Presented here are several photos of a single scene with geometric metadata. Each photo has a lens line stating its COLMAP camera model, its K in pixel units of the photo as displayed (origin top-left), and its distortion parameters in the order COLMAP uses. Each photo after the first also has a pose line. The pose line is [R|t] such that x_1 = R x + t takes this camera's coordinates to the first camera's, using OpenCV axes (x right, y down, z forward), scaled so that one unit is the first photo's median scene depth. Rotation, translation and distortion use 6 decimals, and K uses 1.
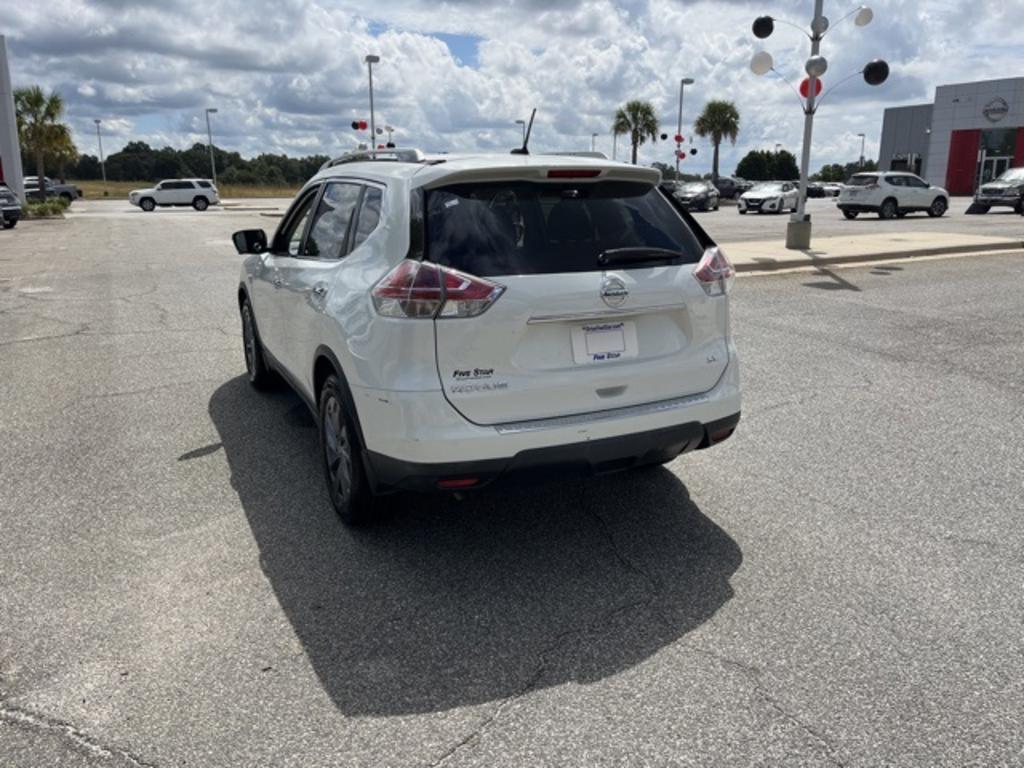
lens RADIAL K [[778.1, 0, 528.1], [0, 778.1, 381.9], [0, 0, 1]] dist [0.085277, -0.117332]
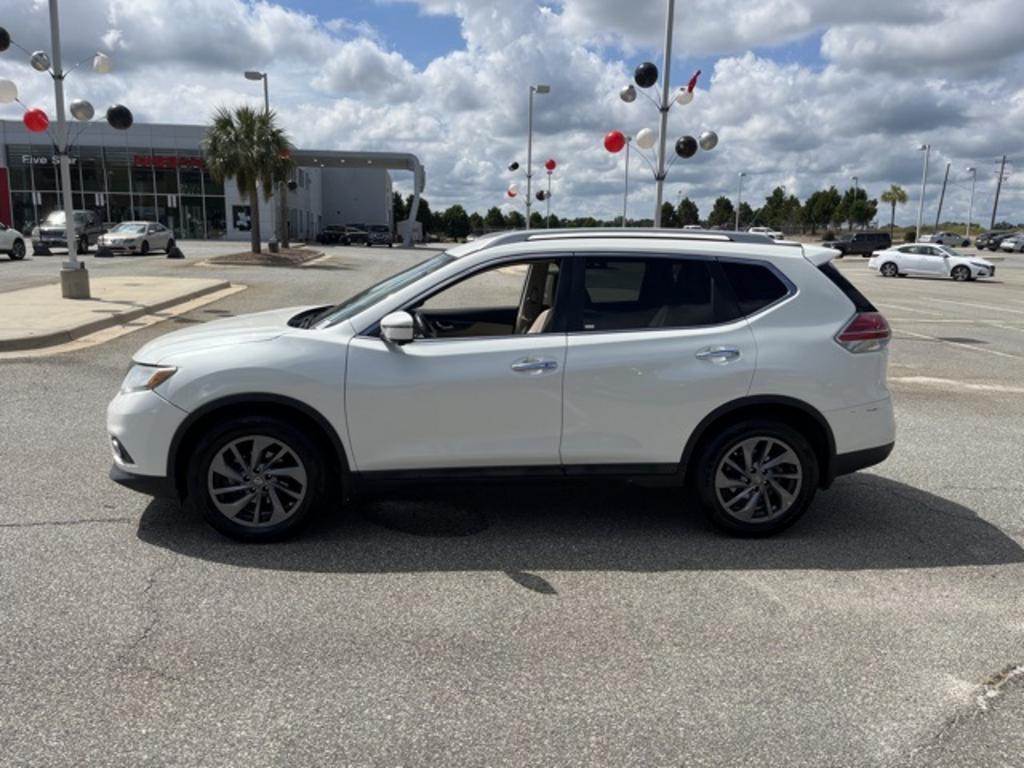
lens RADIAL K [[777.3, 0, 506.1], [0, 777.3, 378.6], [0, 0, 1]] dist [0.078442, -0.105000]
pose [[0.362772, -0.160439, 0.917963, -1.502215], [0.204747, 0.974720, 0.089444, -0.258176], [-0.909107, 0.155502, 0.386450, 0.893818]]
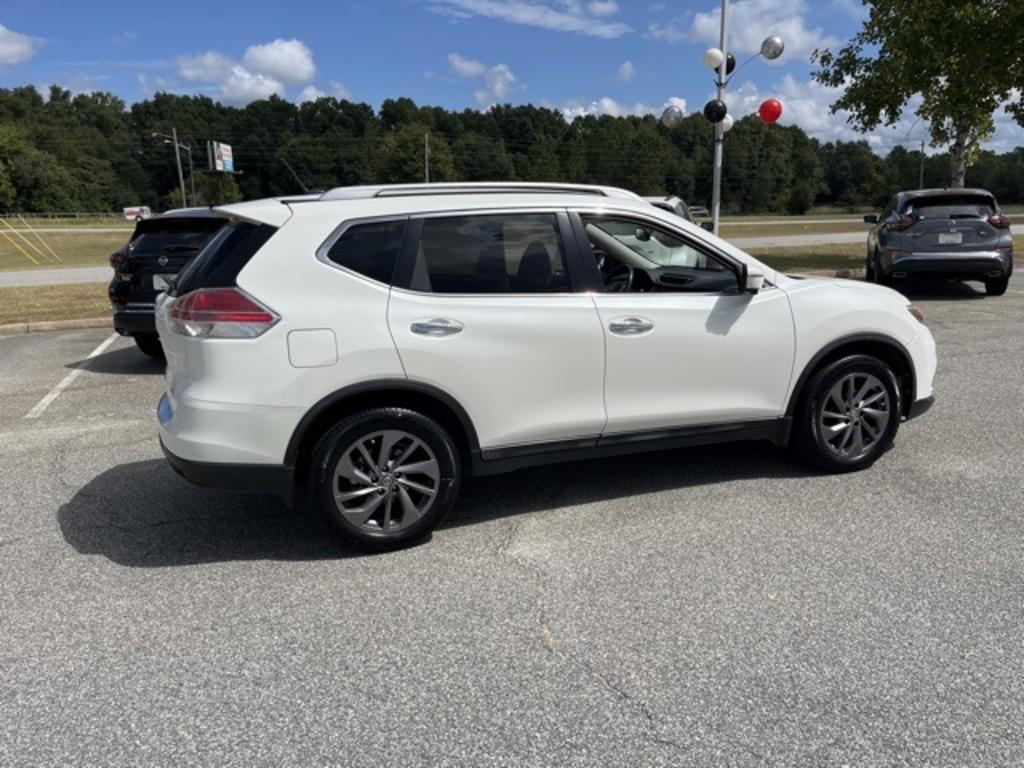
lens RADIAL K [[777.4, 0, 517.0], [0, 777.4, 381.7], [0, 0, 1]] dist [0.081784, -0.114293]
pose [[-0.124841, 0.214660, -0.968677, 1.146763], [-0.215687, 0.947096, 0.237675, -0.374344], [0.968449, 0.238602, -0.071937, 1.462965]]
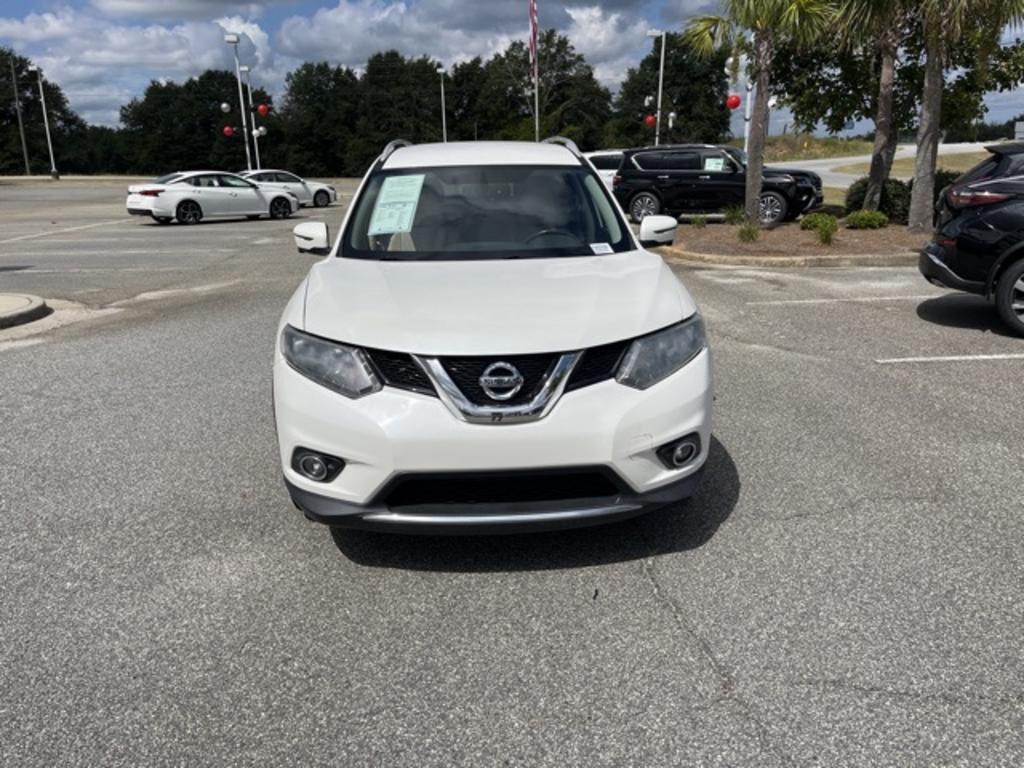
lens RADIAL K [[777.6, 0, 517.3], [0, 777.6, 384.2], [0, 0, 1]] dist [0.095819, -0.134903]
pose [[-0.921626, -0.086276, 0.378368, -0.786965], [0.115098, 0.870340, 0.478812, -0.654459], [-0.370618, 0.484835, -0.792198, 2.597344]]
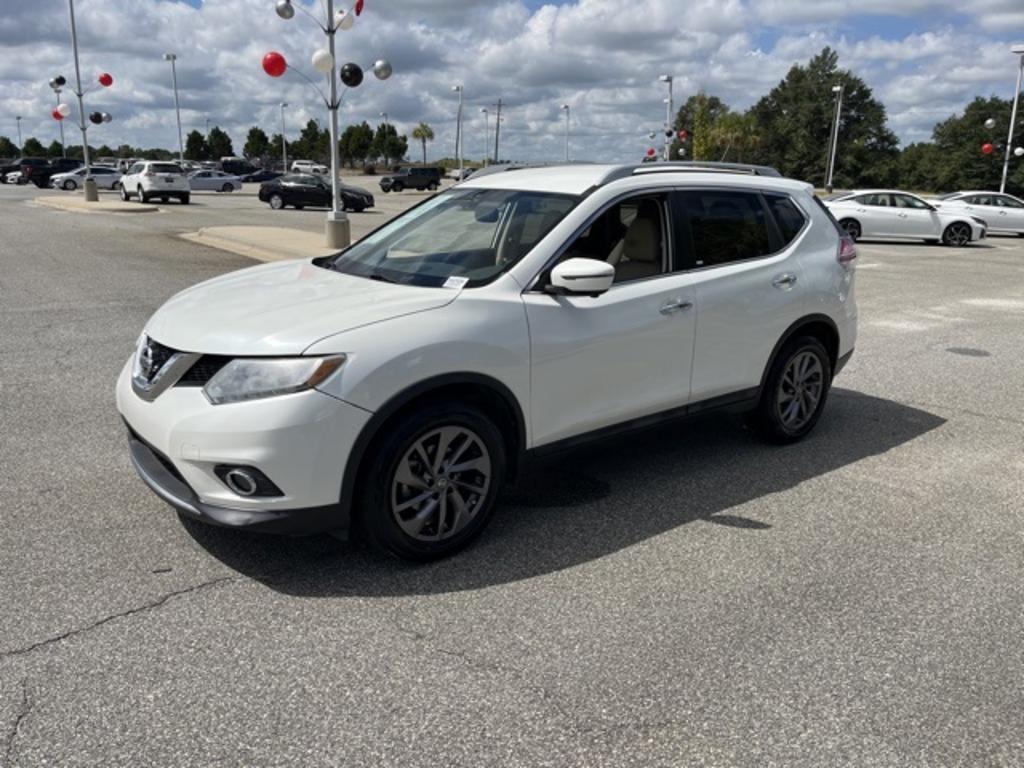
lens RADIAL K [[777.3, 0, 506.1], [0, 777.3, 378.6], [0, 0, 1]] dist [0.078442, -0.105000]
pose [[-0.209365, -0.245790, 0.946443, -1.454596], [0.218185, 0.931749, 0.290239, -0.448449], [-0.953185, 0.267265, -0.141448, 1.724065]]
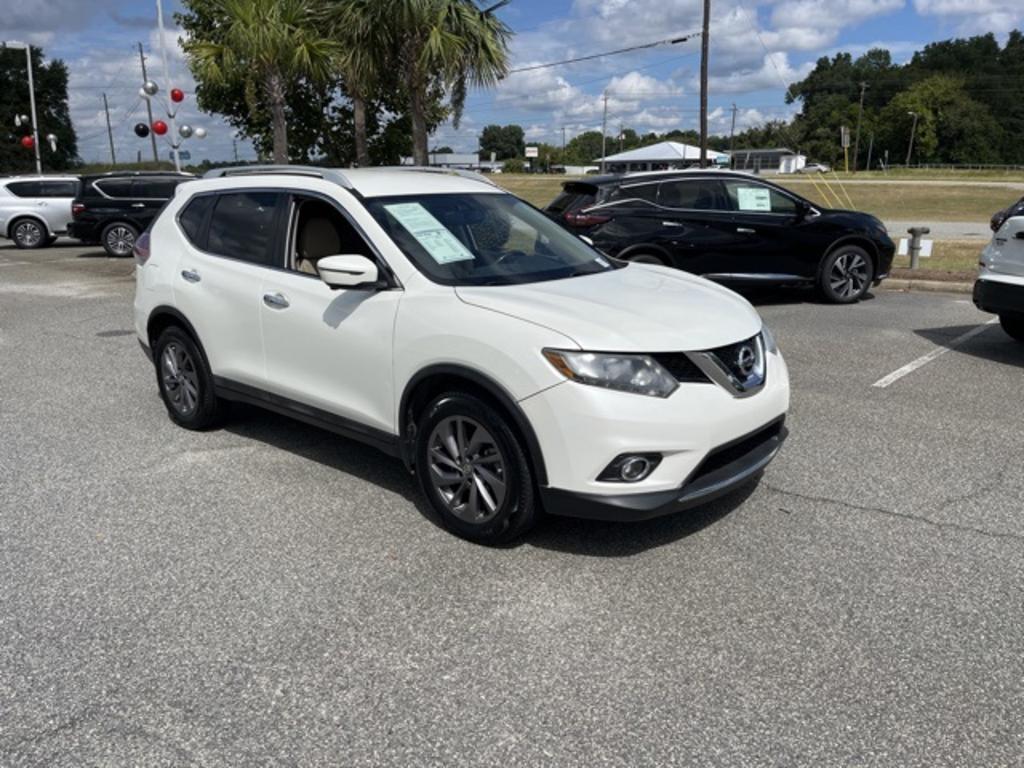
lens RADIAL K [[775.5, 0, 527.1], [0, 775.5, 385.5], [0, 0, 1]] dist [0.075492, -0.101282]
pose [[-0.927651, 0.106141, -0.358047, 0.125307], [-0.078896, 0.881419, 0.465699, -0.696866], [0.365019, 0.460255, -0.809275, 2.695688]]
